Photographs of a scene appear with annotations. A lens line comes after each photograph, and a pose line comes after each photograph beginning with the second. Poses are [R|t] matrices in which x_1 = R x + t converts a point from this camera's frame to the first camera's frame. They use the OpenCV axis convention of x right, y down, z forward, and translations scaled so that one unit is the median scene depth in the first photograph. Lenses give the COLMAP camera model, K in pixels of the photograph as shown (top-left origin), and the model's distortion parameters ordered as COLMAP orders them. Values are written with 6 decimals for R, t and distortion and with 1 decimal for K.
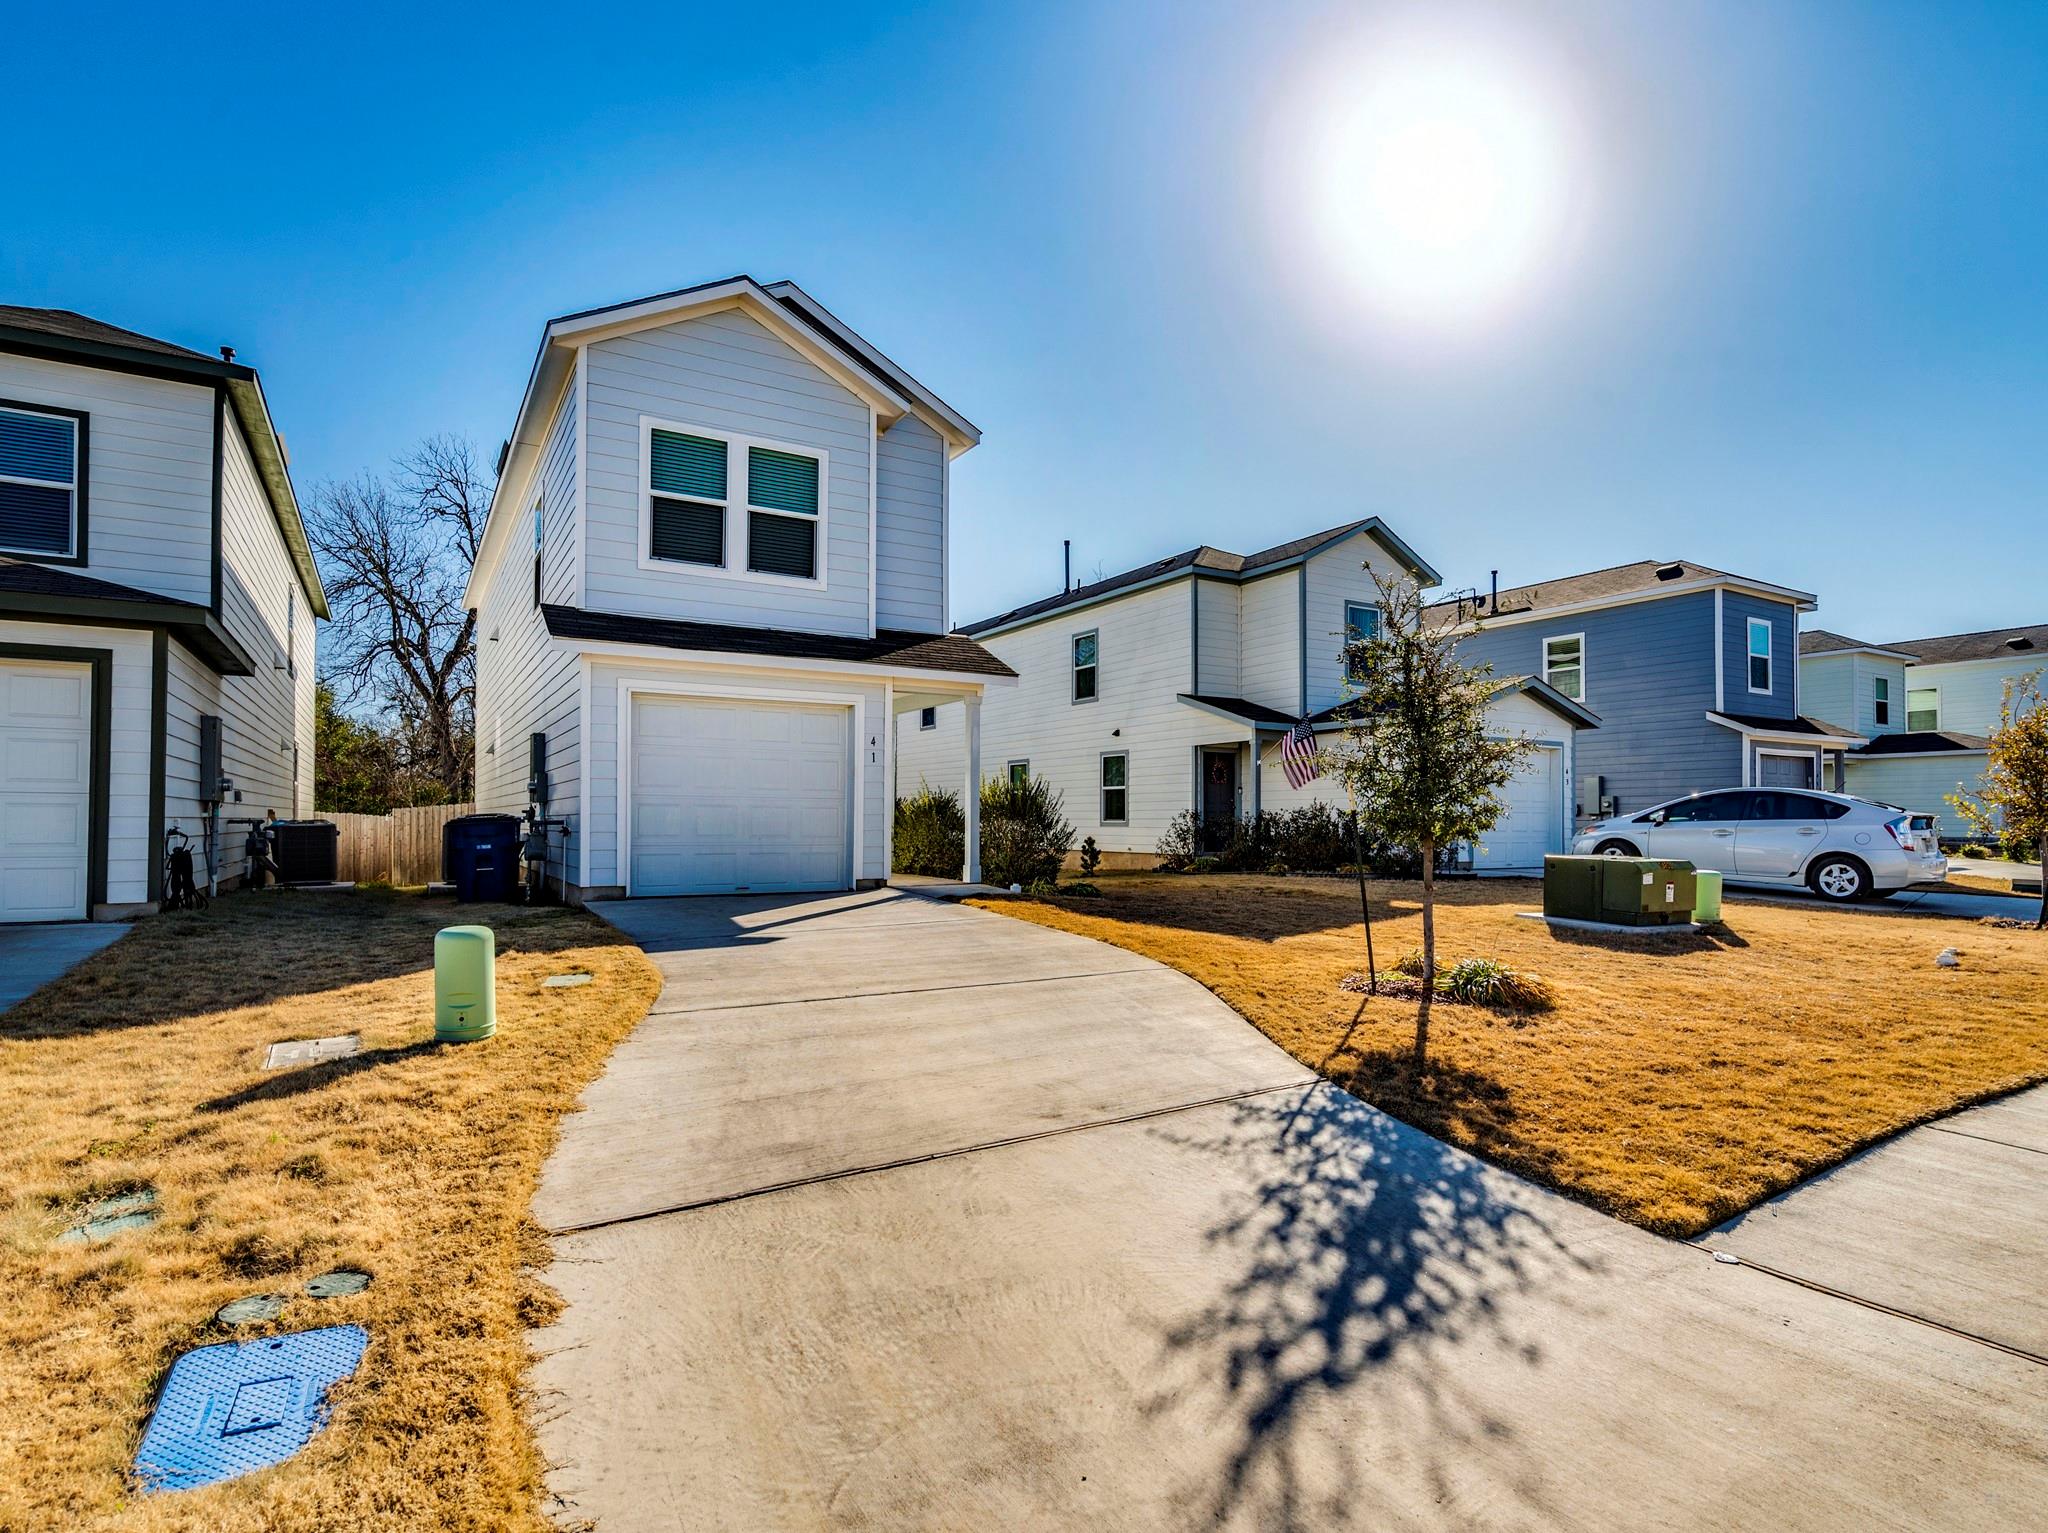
lens RADIAL K [[1044.7, 0, 1022.3], [0, 1044.7, 791.0], [0, 0, 1]] dist [-0.001449, 0.000126]
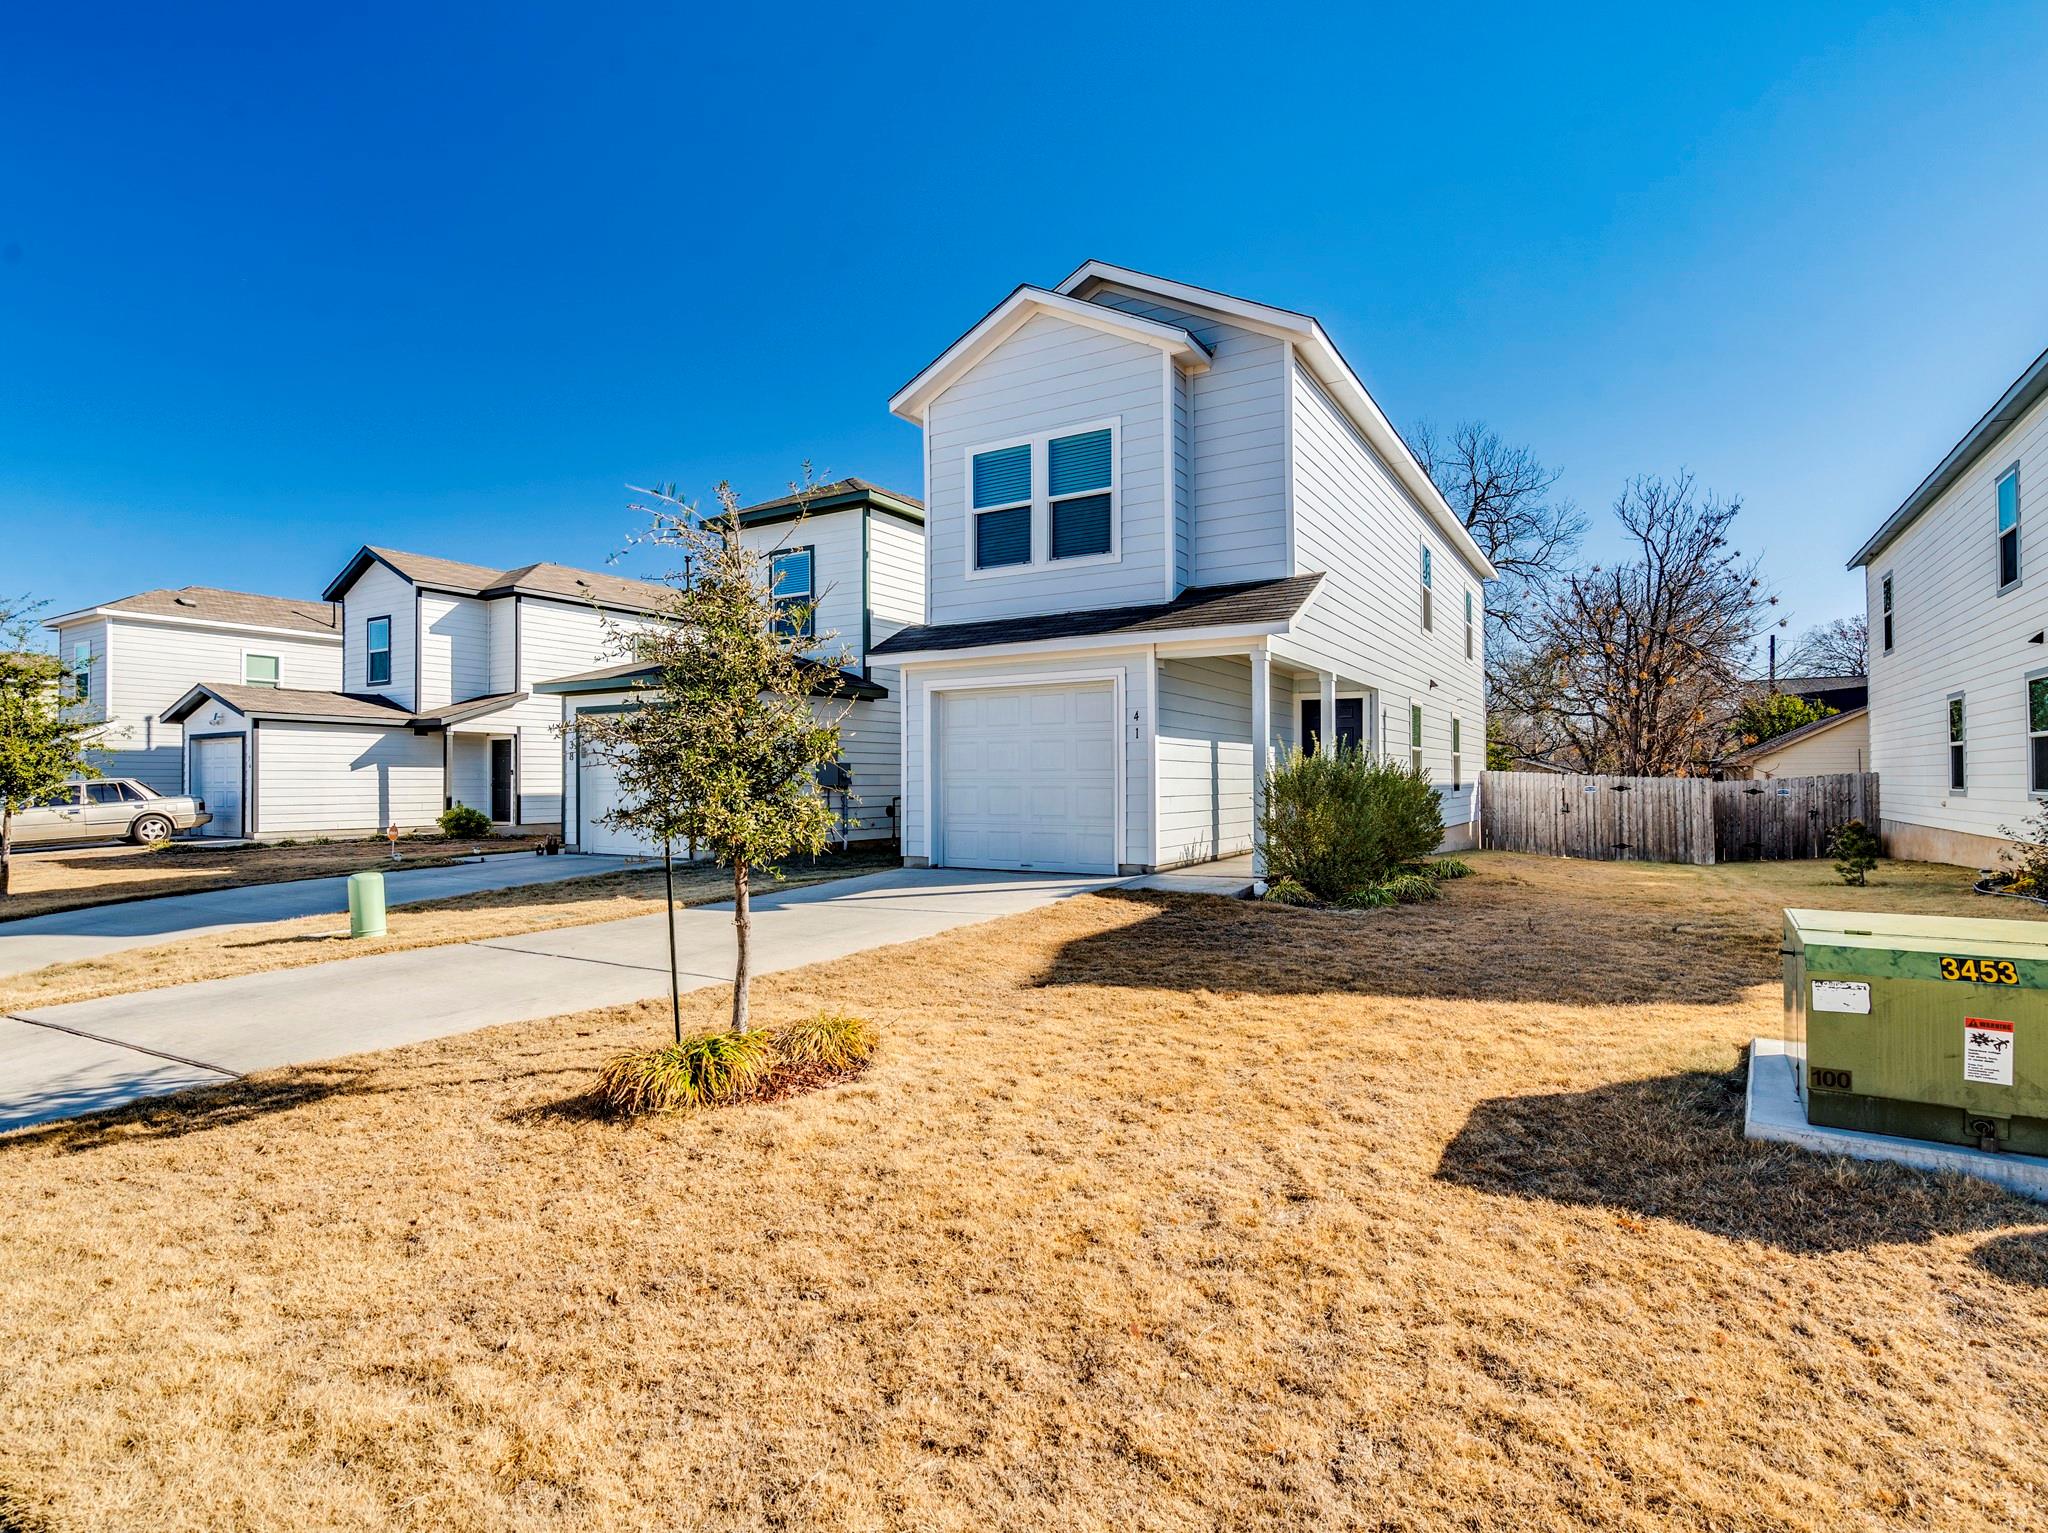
lens RADIAL K [[1045.2, 0, 1013.0], [0, 1045.2, 754.6], [0, 0, 1]] dist [-0.003604, 0.000571]
pose [[0.469792, -0.029302, -0.882291, 0.632581], [0.031622, 0.999366, -0.016352, -0.001677], [0.882211, -0.020217, 0.470421, 0.474257]]
